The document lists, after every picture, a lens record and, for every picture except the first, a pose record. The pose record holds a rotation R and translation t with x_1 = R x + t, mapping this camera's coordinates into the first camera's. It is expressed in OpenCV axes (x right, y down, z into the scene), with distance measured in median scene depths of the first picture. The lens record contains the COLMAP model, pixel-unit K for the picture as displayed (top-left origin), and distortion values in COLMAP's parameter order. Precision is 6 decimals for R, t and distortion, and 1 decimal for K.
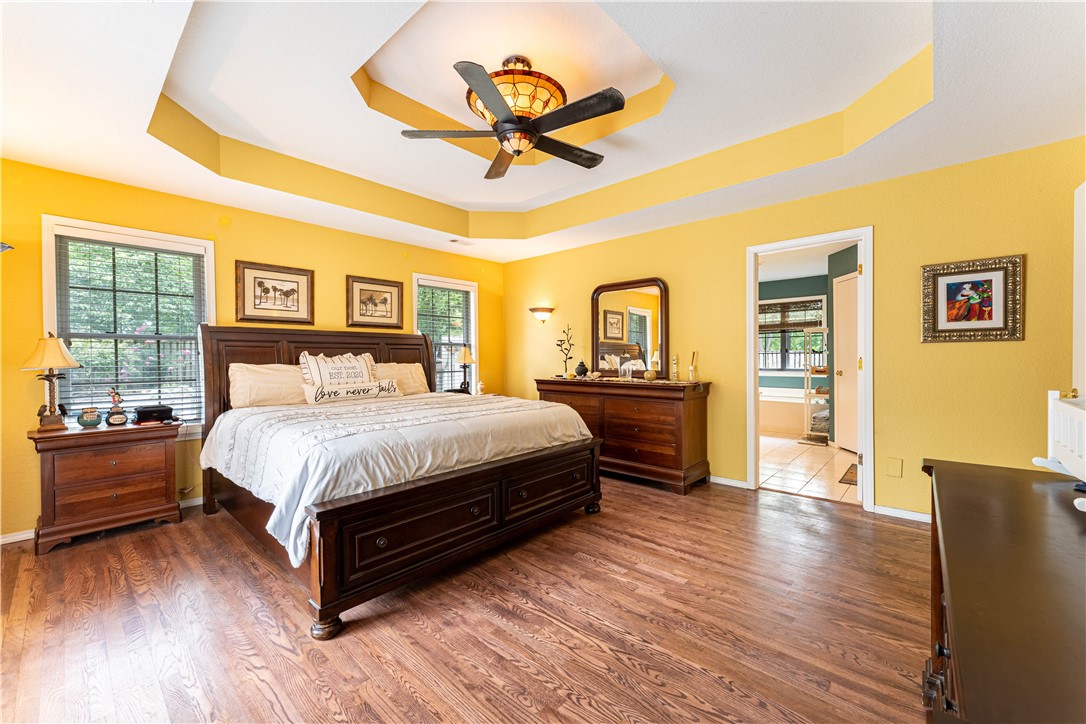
lens RADIAL K [[435.3, 0, 544.2], [0, 435.3, 359.6], [0, 0, 1]] dist [0.002611, 0.000556]
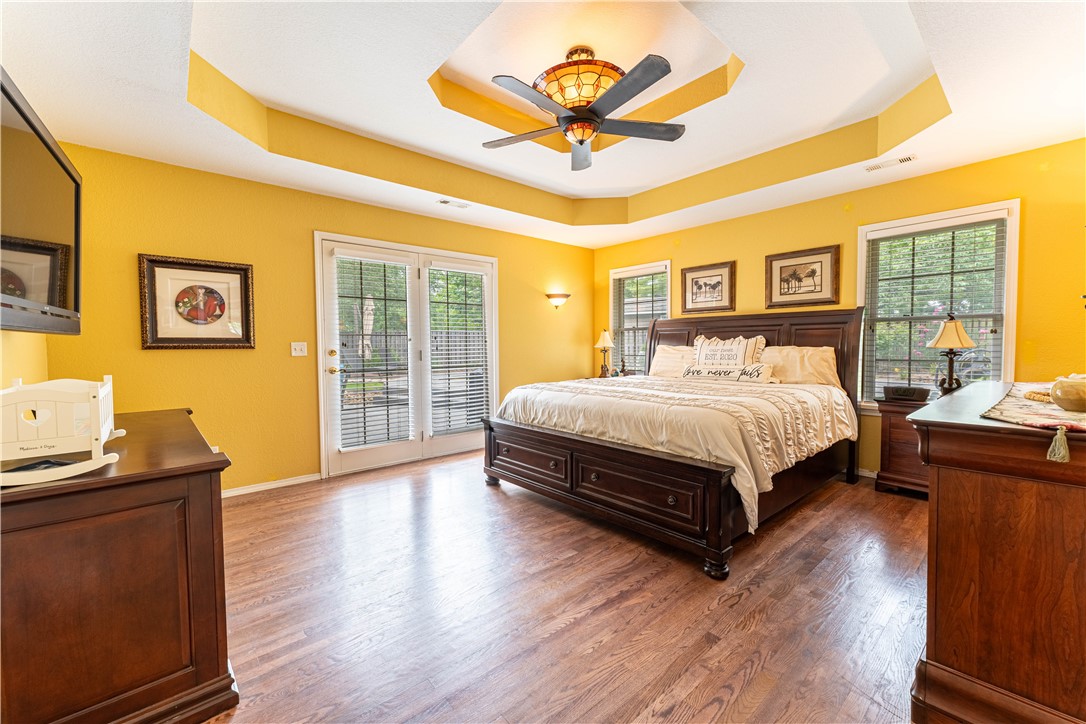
lens RADIAL K [[435.3, 0, 541.5], [0, 435.3, 360.7], [0, 0, 1]] dist [0.002611, 0.000556]
pose [[-0.119788, 0.044213, -0.991815, 0.652038], [0.003866, 0.999021, 0.044067, -0.004082], [0.992792, 0.001444, -0.119842, 0.681040]]
